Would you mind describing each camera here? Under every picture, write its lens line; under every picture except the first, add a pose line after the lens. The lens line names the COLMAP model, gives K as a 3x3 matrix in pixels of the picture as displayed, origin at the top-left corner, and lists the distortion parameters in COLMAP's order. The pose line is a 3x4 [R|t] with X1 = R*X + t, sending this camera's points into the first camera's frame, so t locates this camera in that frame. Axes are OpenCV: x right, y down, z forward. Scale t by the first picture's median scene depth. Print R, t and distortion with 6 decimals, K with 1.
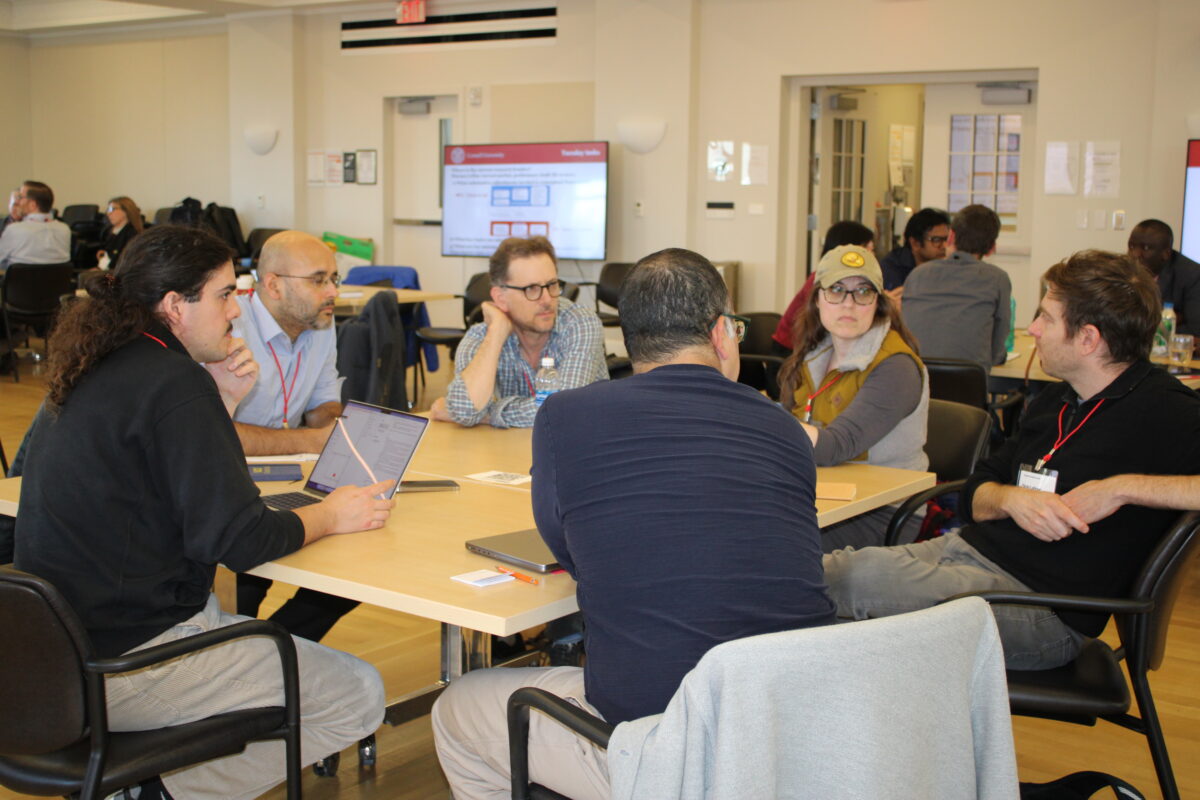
lens RADIAL K [[1576.1, 0, 600.0], [0, 1576.1, 400.0], [0, 0, 1]] dist [-0.152649, 0.749276]
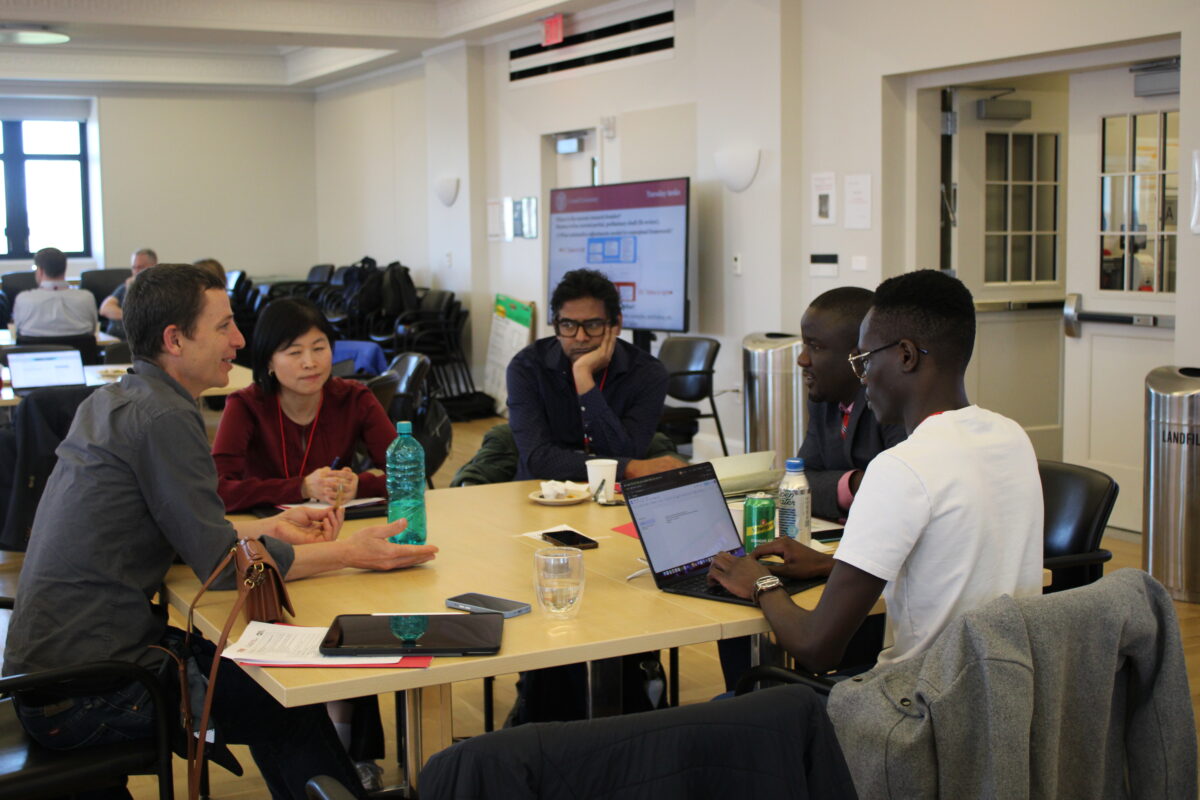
lens RADIAL K [[1576.1, 0, 600.0], [0, 1576.1, 400.0], [0, 0, 1]] dist [-0.152649, 0.749276]
pose [[0.899641, 0.022542, -0.436049, 0.293107], [-0.035670, 0.999123, -0.021941, -0.036897], [0.435172, 0.035293, 0.899656, 0.287683]]
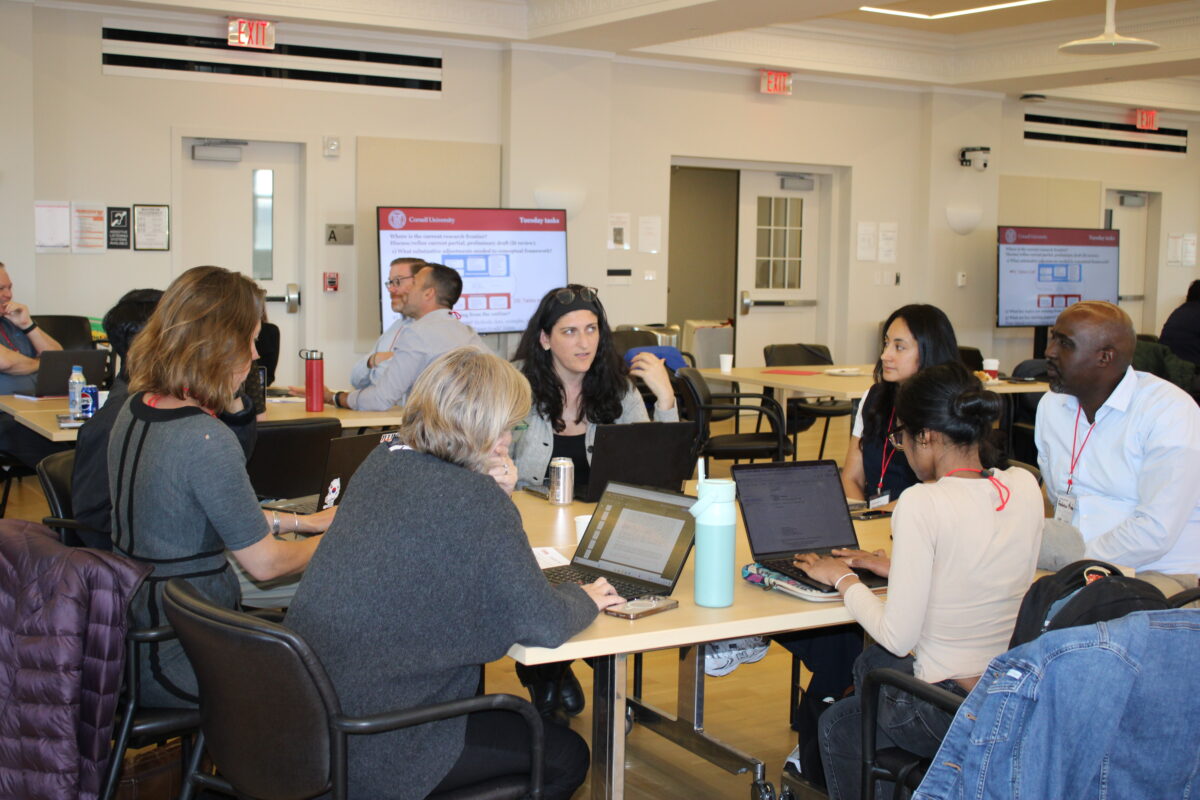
lens RADIAL K [[1443.7, 0, 600.0], [0, 1443.7, 400.0], [0, 0, 1]] dist [-0.024443, 0.018332]
pose [[0.385020, -0.099146, 0.917567, -0.802608], [0.114745, 0.991641, 0.059002, -0.094231], [-0.915747, 0.082569, 0.393178, 0.614543]]
